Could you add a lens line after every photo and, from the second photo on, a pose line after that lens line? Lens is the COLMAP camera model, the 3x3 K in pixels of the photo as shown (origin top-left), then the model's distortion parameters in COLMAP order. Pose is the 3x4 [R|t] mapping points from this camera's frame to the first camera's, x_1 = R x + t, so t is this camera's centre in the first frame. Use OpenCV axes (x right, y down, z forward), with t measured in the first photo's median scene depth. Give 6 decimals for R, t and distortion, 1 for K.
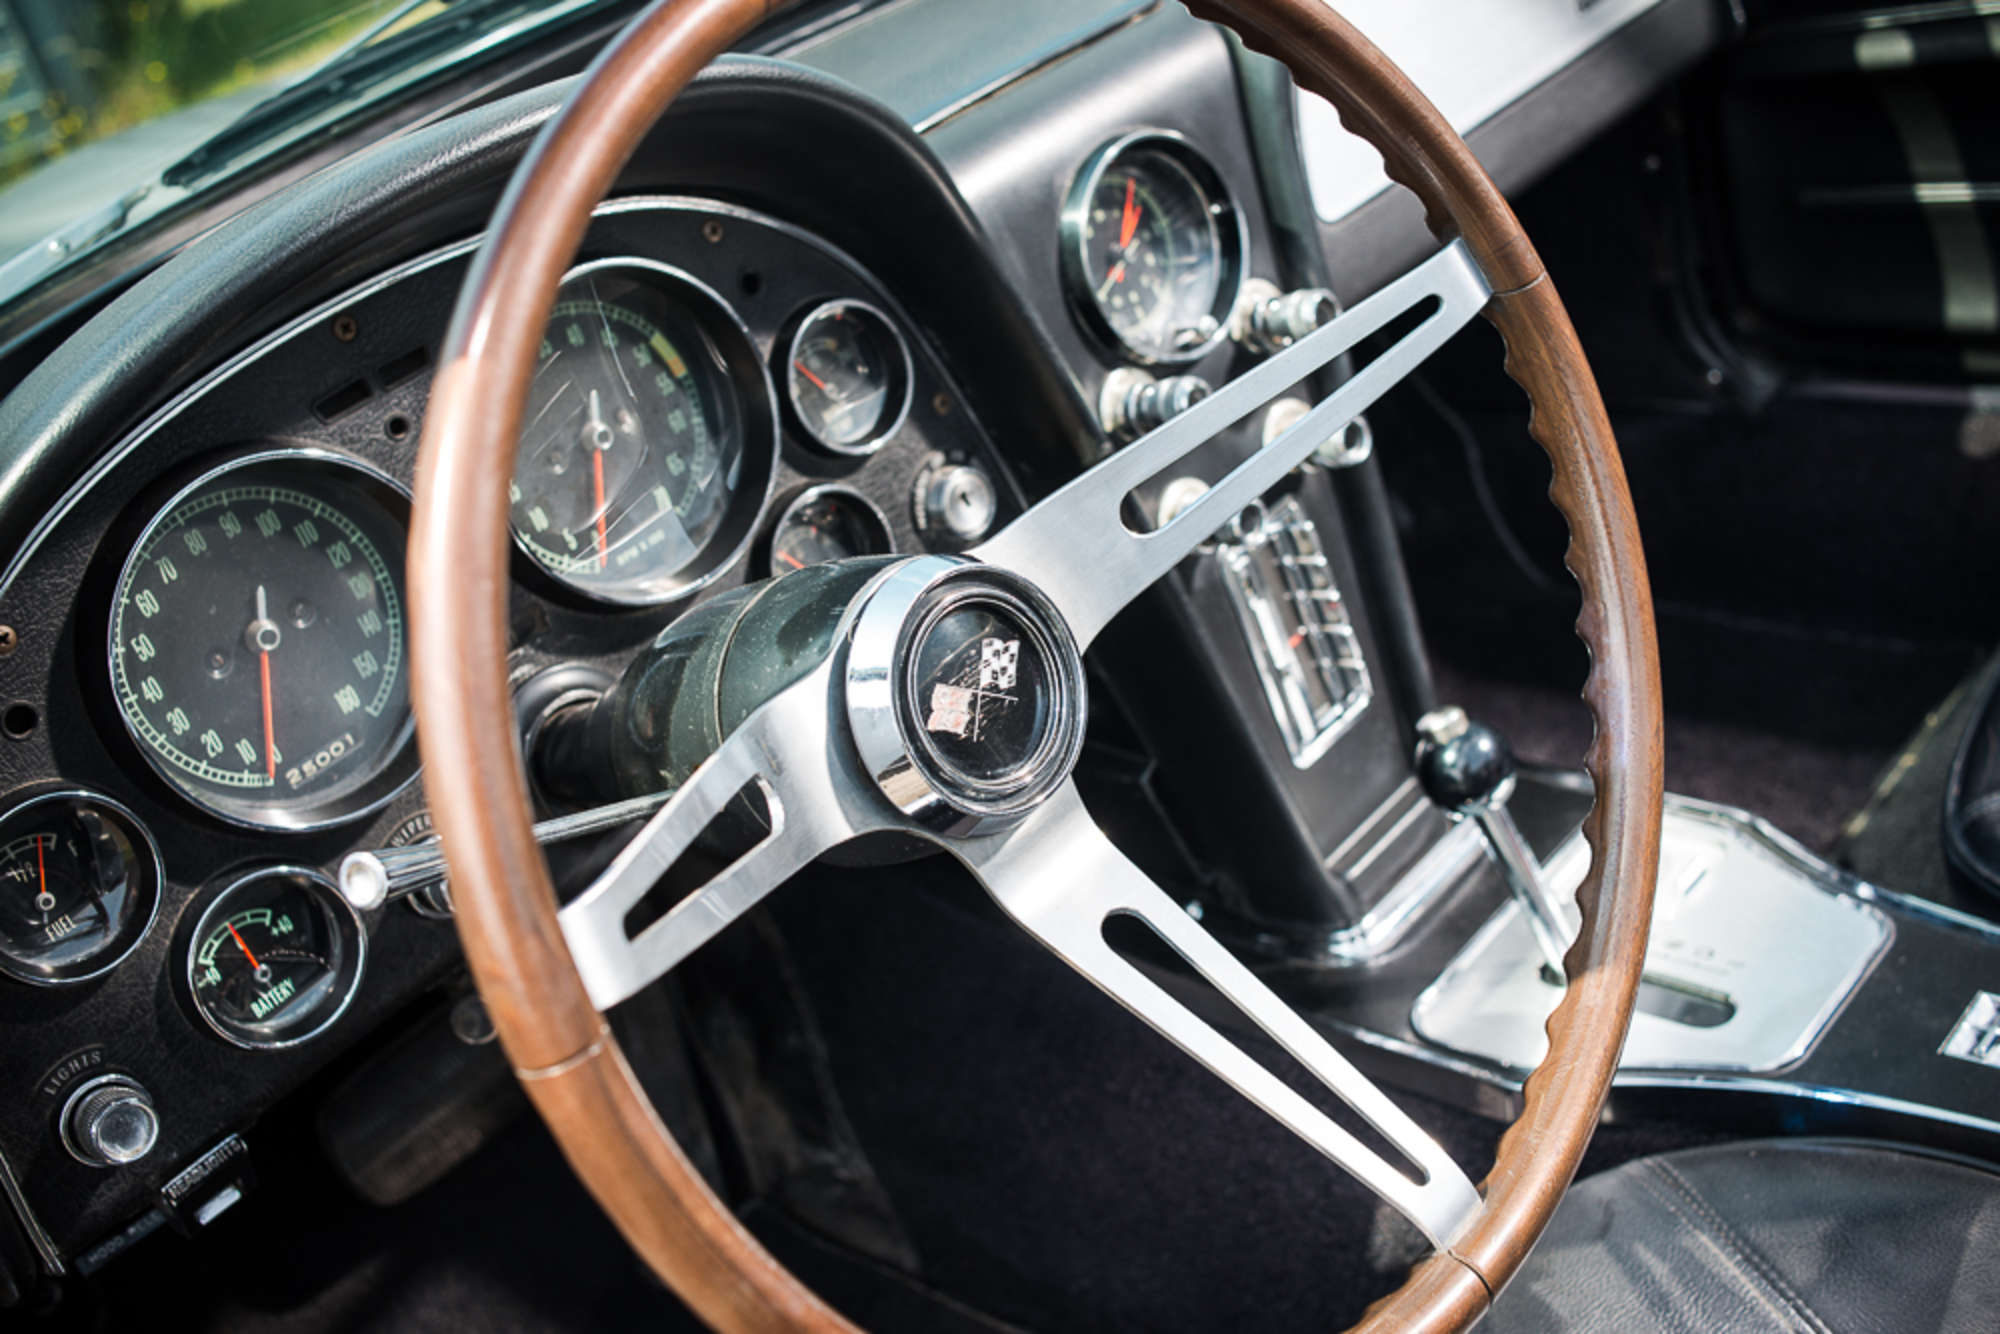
lens RADIAL K [[2185.1, 0, 946.3], [0, 2185.1, 690.7], [0, 0, 1]] dist [-0.085955, 0.064475]
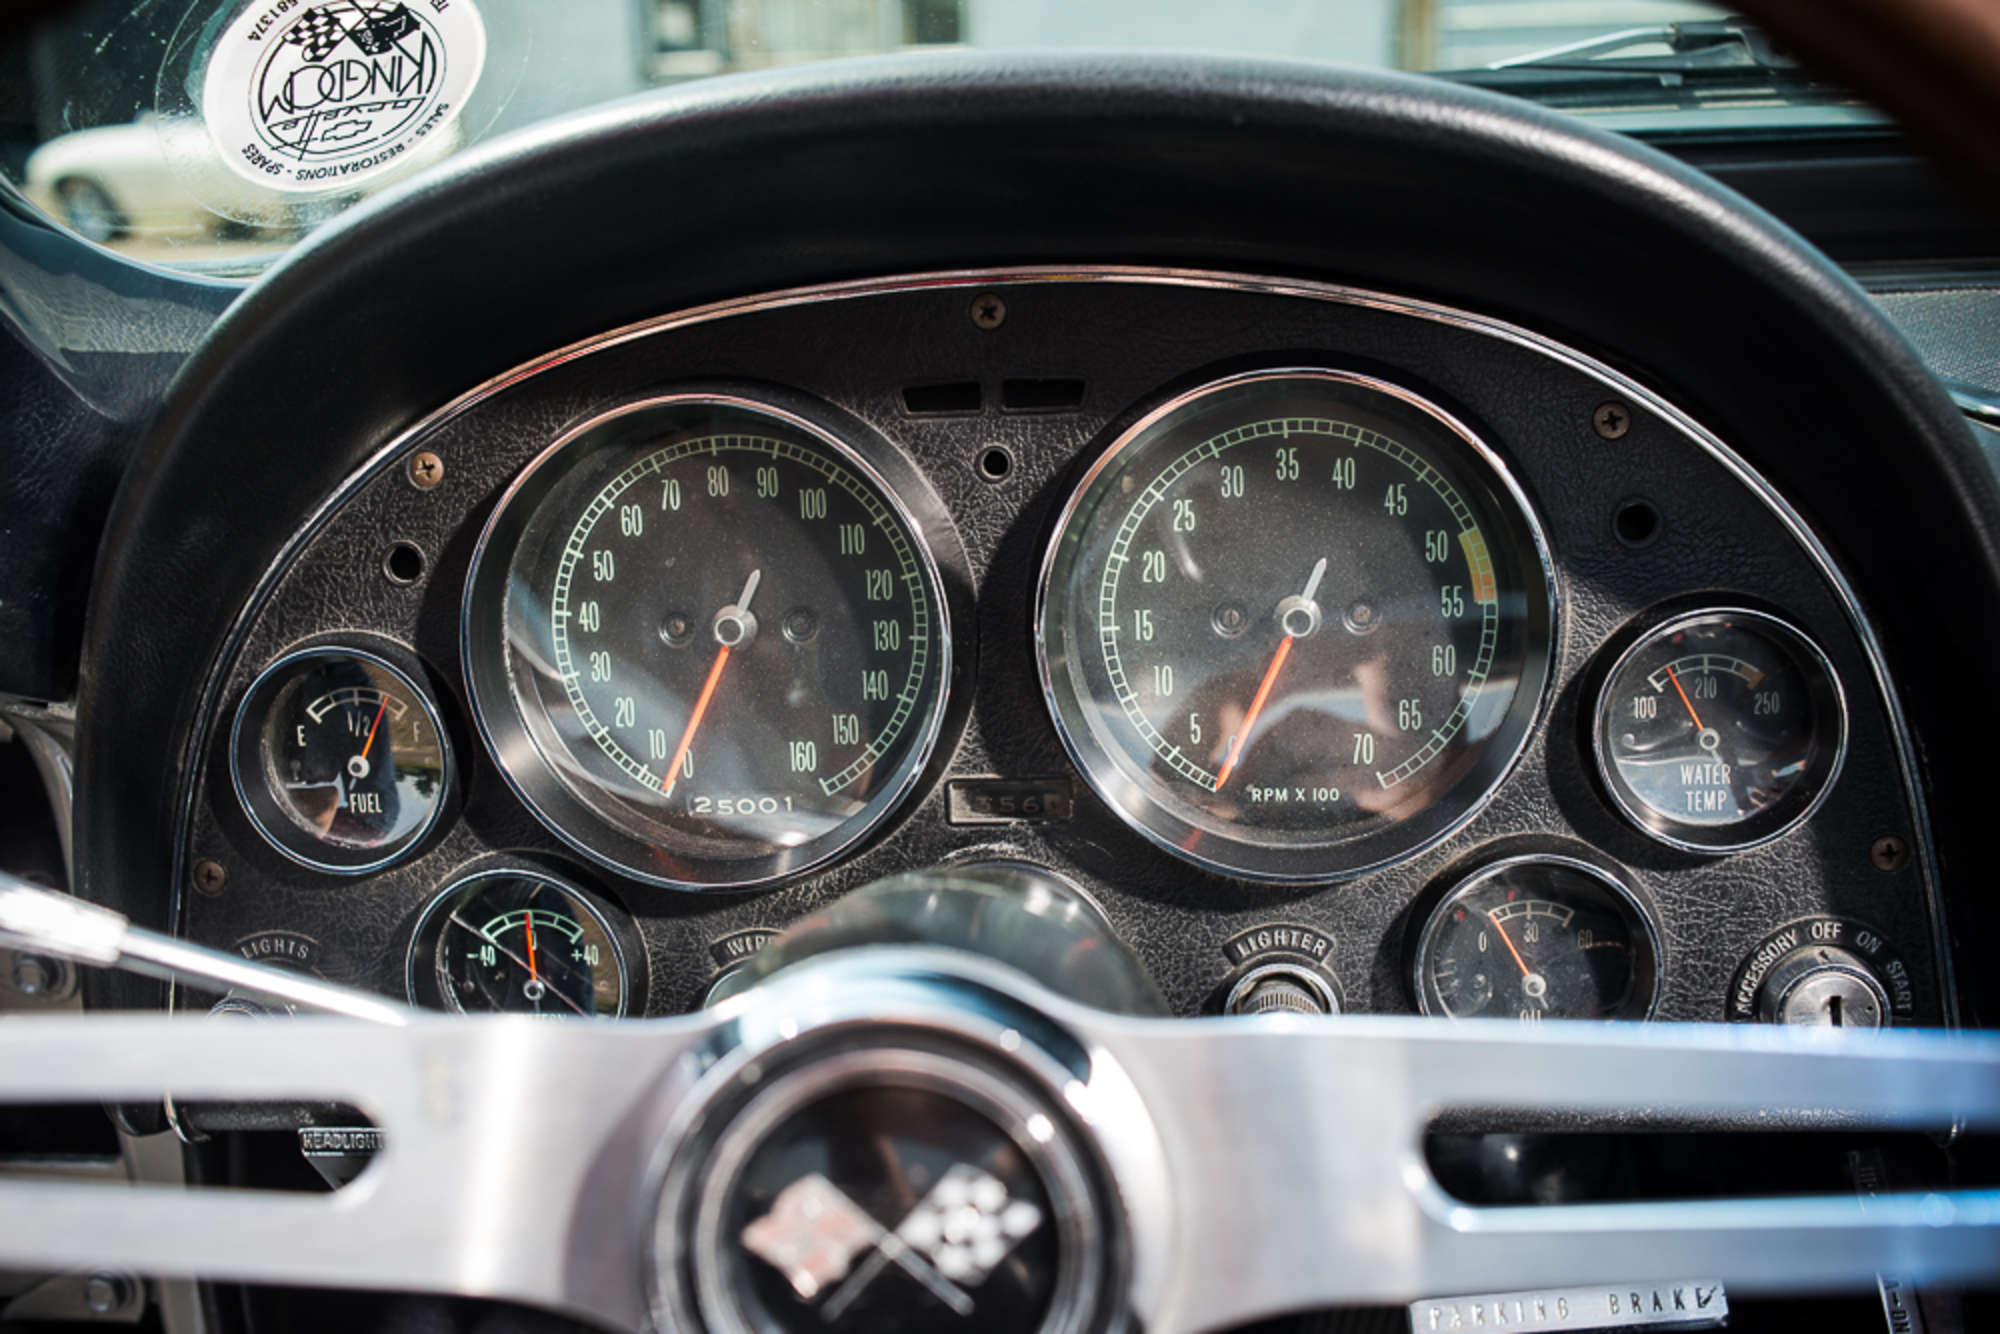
lens RADIAL K [[2185.1, 0, 946.3], [0, 2185.1, 690.7], [0, 0, 1]] dist [-0.085955, 0.064475]
pose [[0.596126, 0.463950, -0.655274, 0.220849], [-0.486689, 0.857915, 0.164666, -0.150105], [0.638567, 0.220753, 0.737225, 0.419872]]
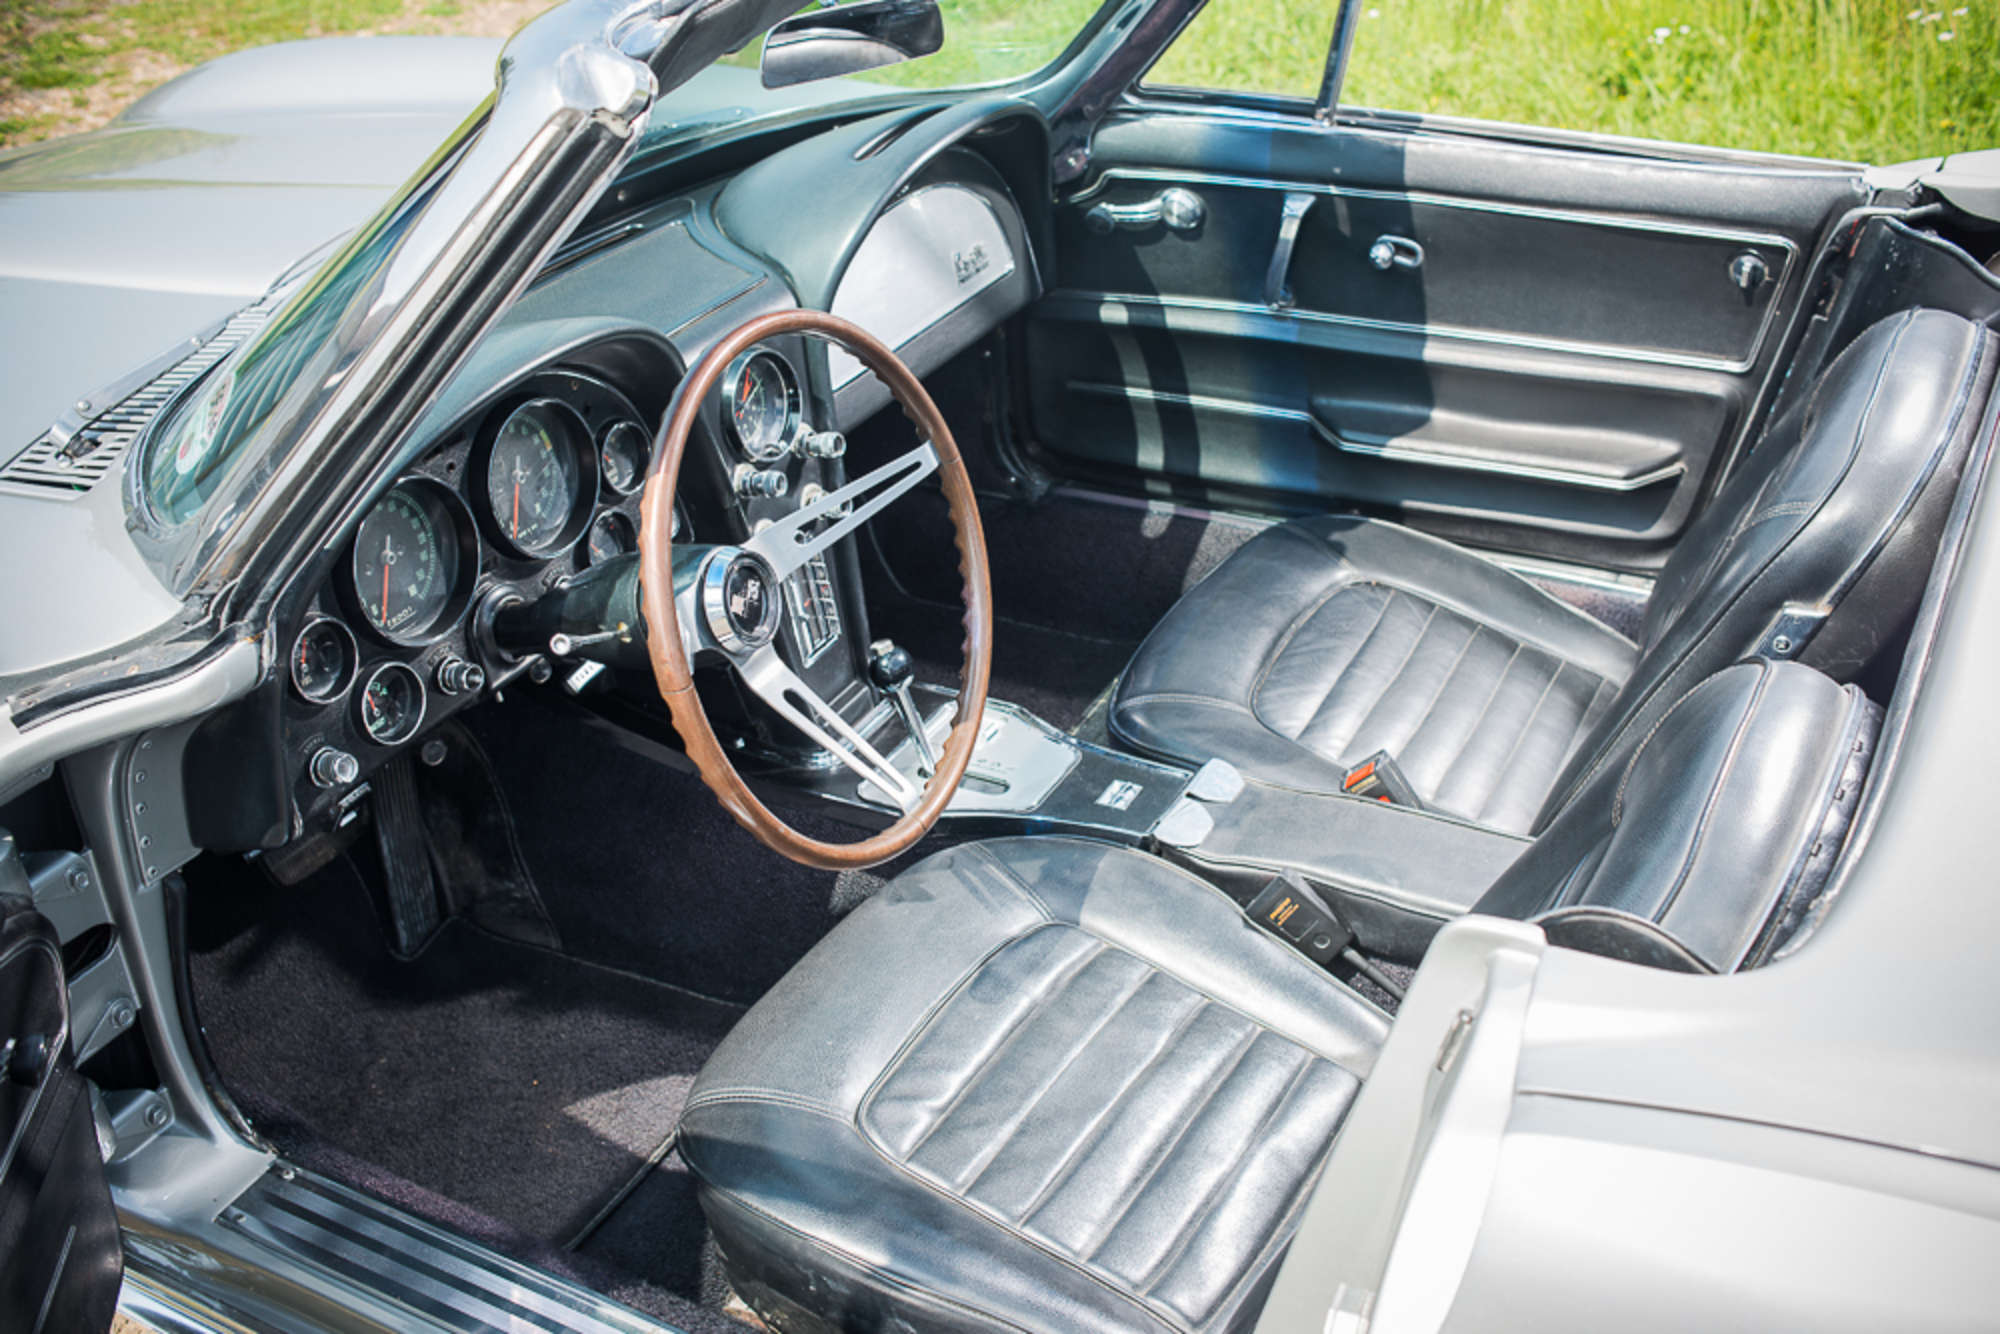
lens RADIAL K [[2185.1, 0, 946.3], [0, 2185.1, 690.7], [0, 0, 1]] dist [-0.085955, 0.064475]
pose [[0.946059, 0.062409, 0.317927, -0.386776], [-0.059362, 0.998050, -0.019275, 0.096512], [-0.318511, -0.000638, 0.947919, -1.030542]]
